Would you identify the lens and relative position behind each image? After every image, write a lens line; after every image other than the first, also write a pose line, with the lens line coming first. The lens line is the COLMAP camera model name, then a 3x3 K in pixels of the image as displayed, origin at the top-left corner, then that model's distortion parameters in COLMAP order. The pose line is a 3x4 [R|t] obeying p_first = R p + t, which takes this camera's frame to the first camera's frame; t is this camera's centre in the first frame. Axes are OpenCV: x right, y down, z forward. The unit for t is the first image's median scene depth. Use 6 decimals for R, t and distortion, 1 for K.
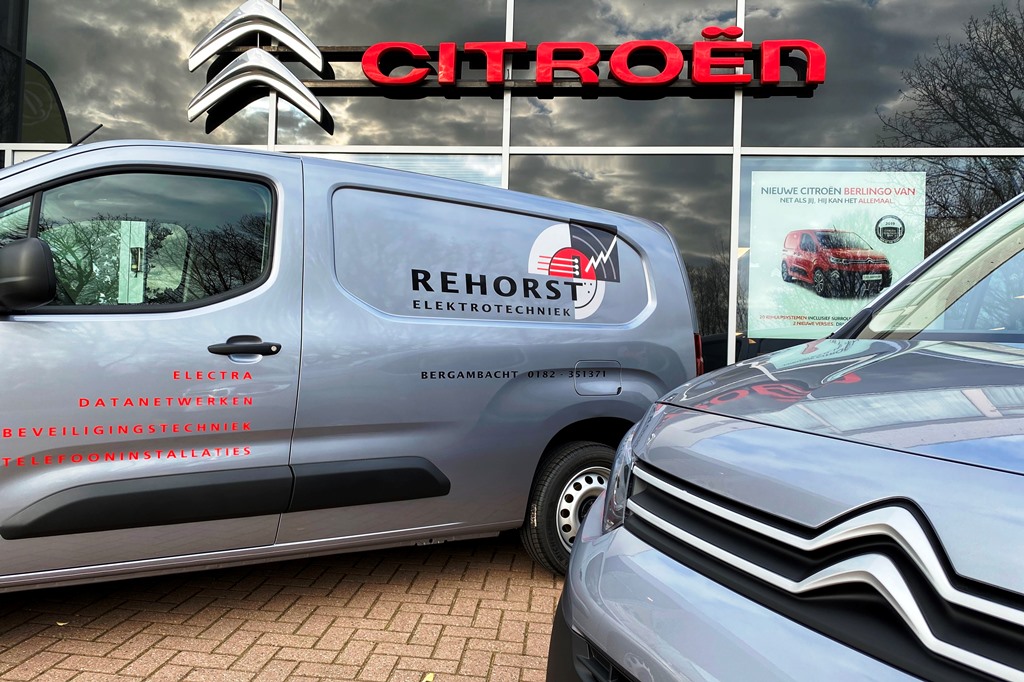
lens RADIAL K [[802.5, 0, 514.7], [0, 802.5, 373.6], [0, 0, 1]] dist [-0.009508, -0.001398]
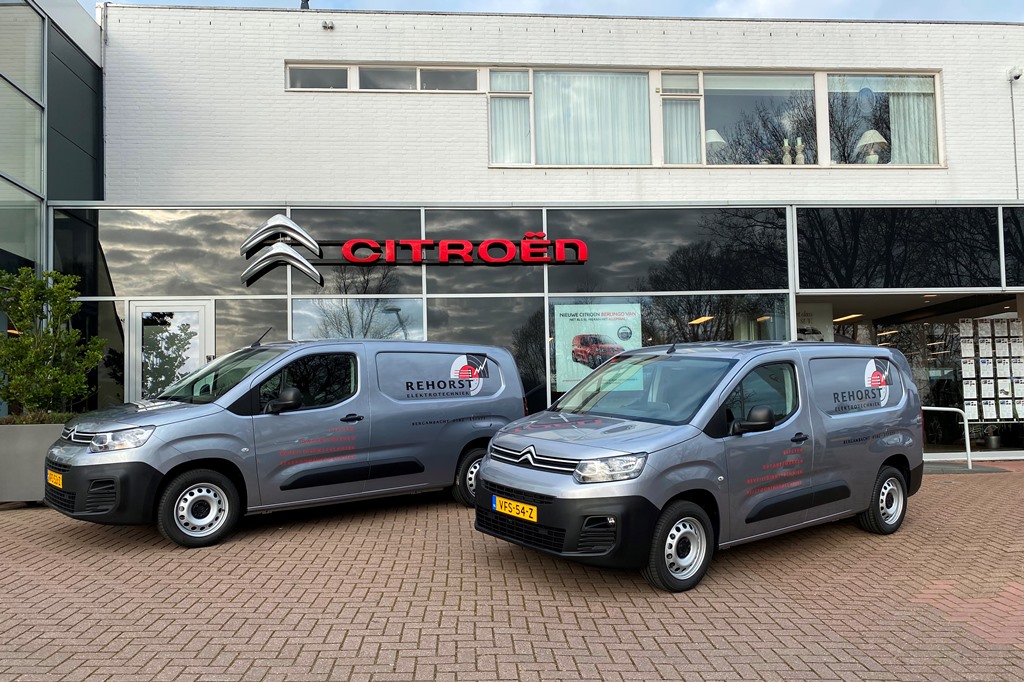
lens RADIAL K [[802.5, 0, 514.7], [0, 802.5, 373.6], [0, 0, 1]] dist [-0.009508, -0.001398]
pose [[0.986669, -0.045109, 0.156362, -0.162312], [0.049821, 0.998411, -0.026344, -0.064522], [-0.154925, 0.033783, 0.987348, -1.341825]]
